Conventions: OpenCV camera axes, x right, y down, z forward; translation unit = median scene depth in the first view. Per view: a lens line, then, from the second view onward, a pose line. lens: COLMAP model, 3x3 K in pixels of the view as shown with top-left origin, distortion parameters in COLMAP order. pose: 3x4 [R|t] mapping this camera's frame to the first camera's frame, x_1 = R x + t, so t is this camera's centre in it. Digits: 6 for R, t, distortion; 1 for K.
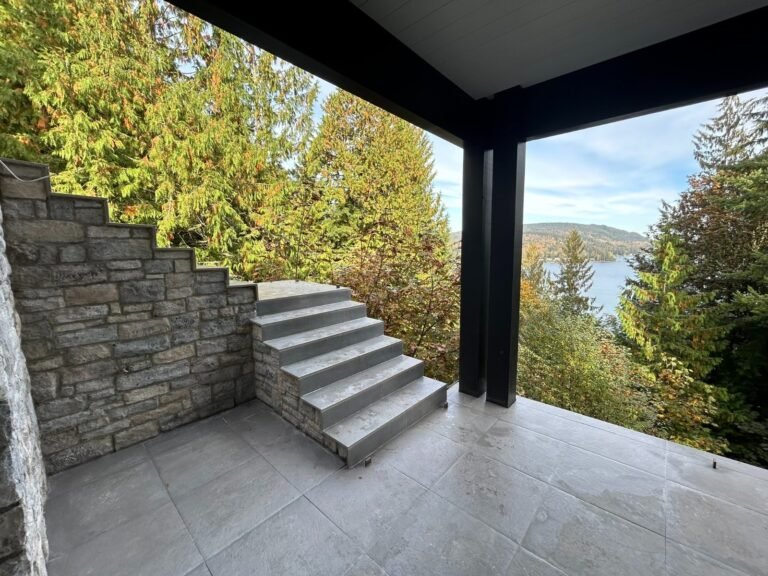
lens RADIAL K [[312.2, 0, 388.4], [0, 312.2, 285.6], [0, 0, 1]] dist [0.006252, 0.000373]
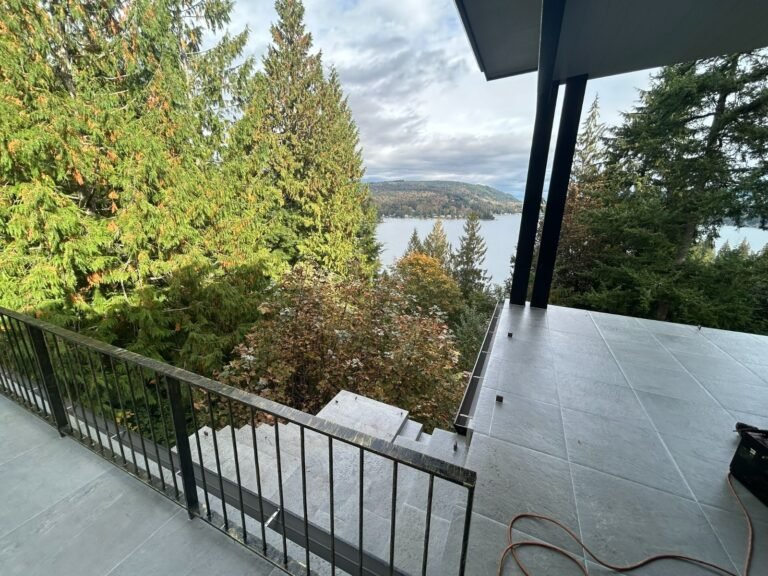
lens RADIAL K [[309.1, 0, 384.2], [0, 309.1, 291.3], [0, 0, 1]] dist [-0.002951, -0.000149]
pose [[0.957080, -0.043943, 0.286473, -0.092233], [-0.003917, 0.986387, 0.164391, -0.113891], [-0.289798, -0.158458, 0.943879, -0.033327]]
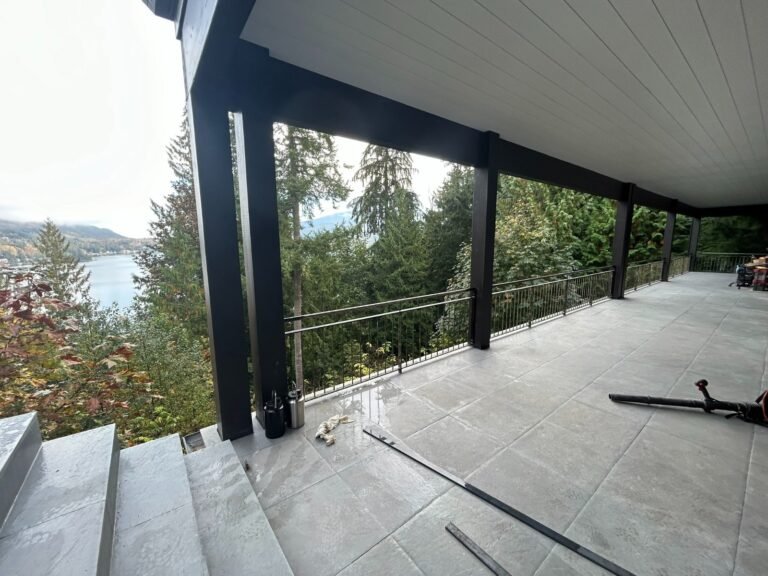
lens RADIAL K [[309.4, 0, 382.8], [0, 309.4, 287.3], [0, 0, 1]] dist [0.001829, 0.000056]
pose [[0.190097, -0.137938, 0.972027, -0.042982], [0.121882, 0.985737, 0.116048, -0.006177], [-0.974170, 0.096412, 0.204197, 0.058752]]
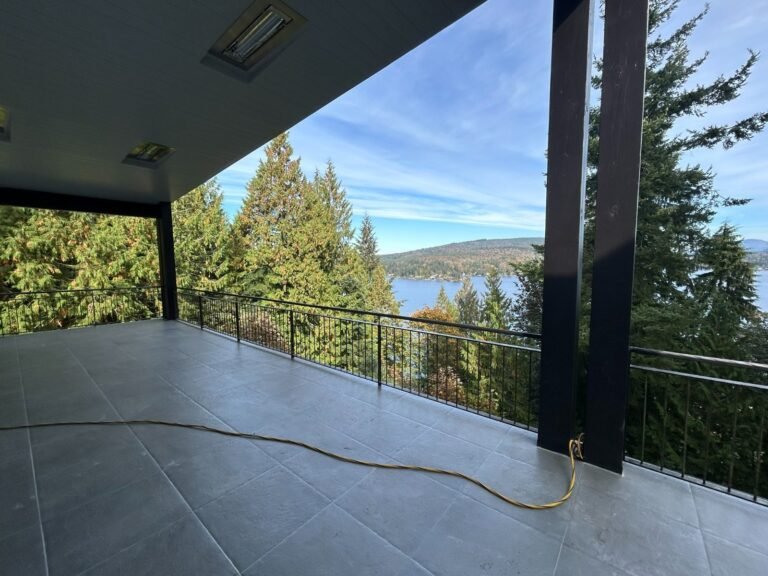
lens RADIAL K [[307.9, 0, 387.2], [0, 307.9, 289.5], [0, 0, 1]] dist [0.001032, -0.000357]
pose [[0.999146, -0.003255, 0.041182, 0.240018], [0.004398, 0.999606, -0.027706, -0.099604], [-0.041075, 0.027863, 0.998767, -0.200482]]
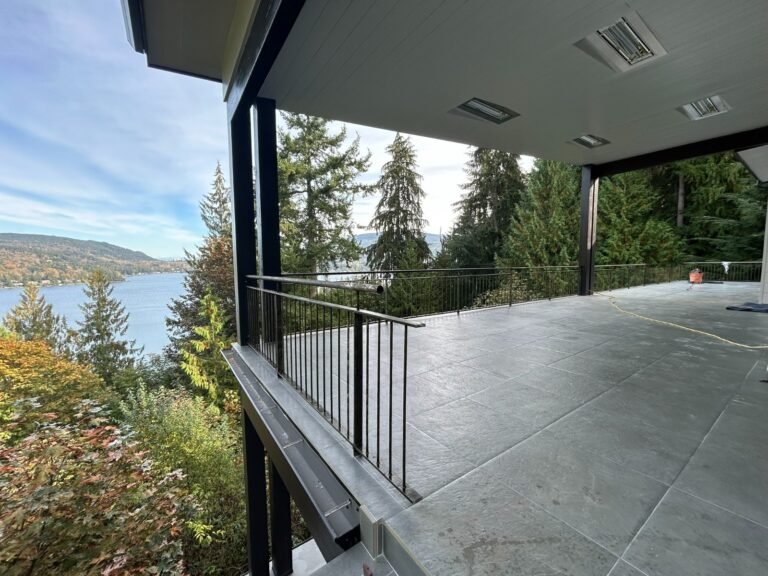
lens RADIAL K [[309.1, 0, 384.2], [0, 309.1, 291.3], [0, 0, 1]] dist [-0.002951, -0.000149]
pose [[0.241346, -0.080156, 0.967123, -0.088726], [0.119416, 0.991462, 0.052373, -0.102765], [-0.963064, 0.102850, 0.248857, 0.012264]]
